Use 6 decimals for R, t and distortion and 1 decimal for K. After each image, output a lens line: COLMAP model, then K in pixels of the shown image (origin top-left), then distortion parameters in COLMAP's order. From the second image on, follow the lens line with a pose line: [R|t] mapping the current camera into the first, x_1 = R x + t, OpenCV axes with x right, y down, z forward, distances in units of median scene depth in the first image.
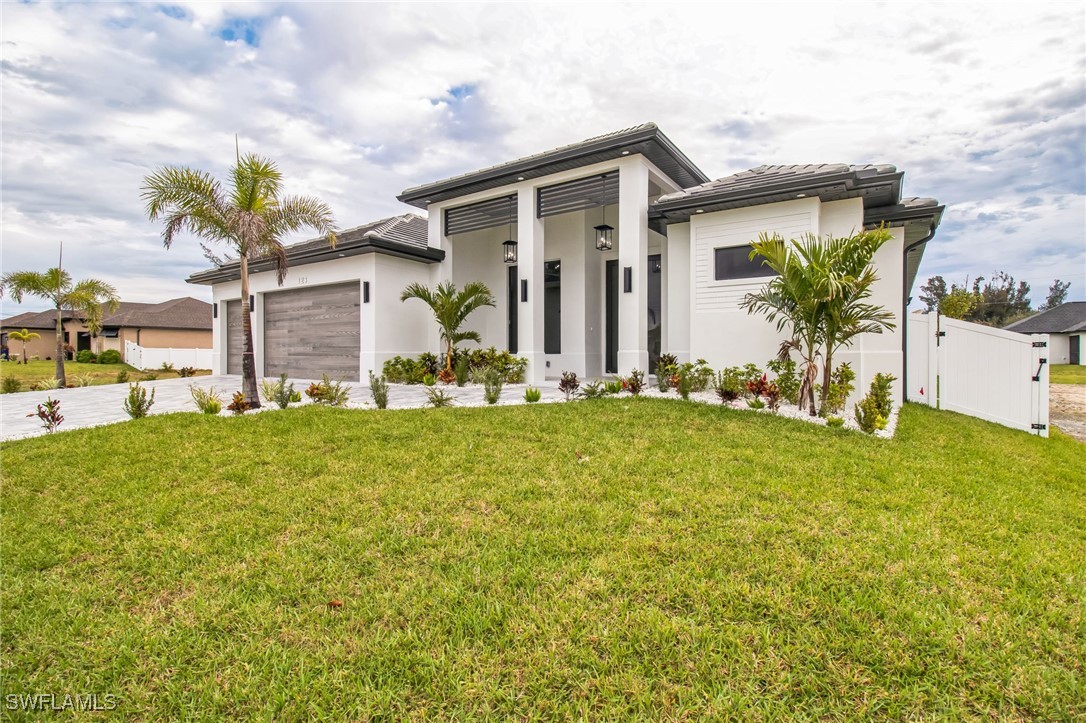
lens RADIAL K [[500.1, 0, 543.5], [0, 500.1, 355.7], [0, 0, 1]] dist [0.011294, -0.003091]
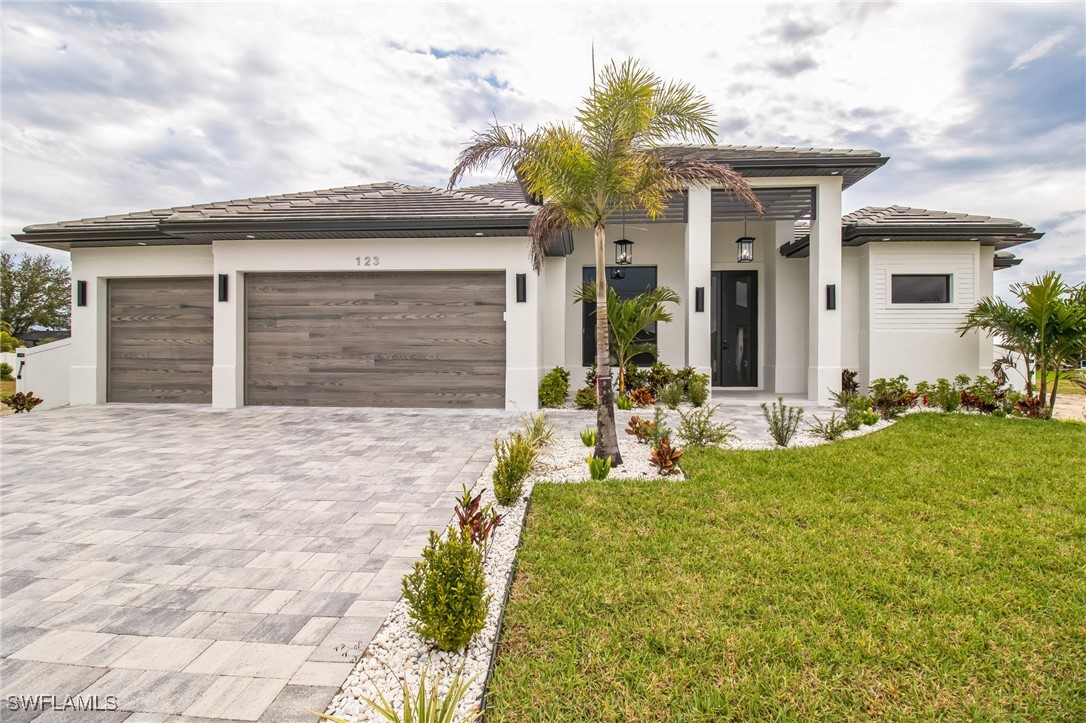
lens RADIAL K [[502.5, 0, 543.0], [0, 502.5, 360.2], [0, 0, 1]] dist [-0.001683, -0.000115]
pose [[0.863655, -0.003230, 0.504073, -0.634056], [0.000712, 0.999986, 0.005187, -0.020876], [-0.504083, -0.004120, 0.863646, 0.302264]]
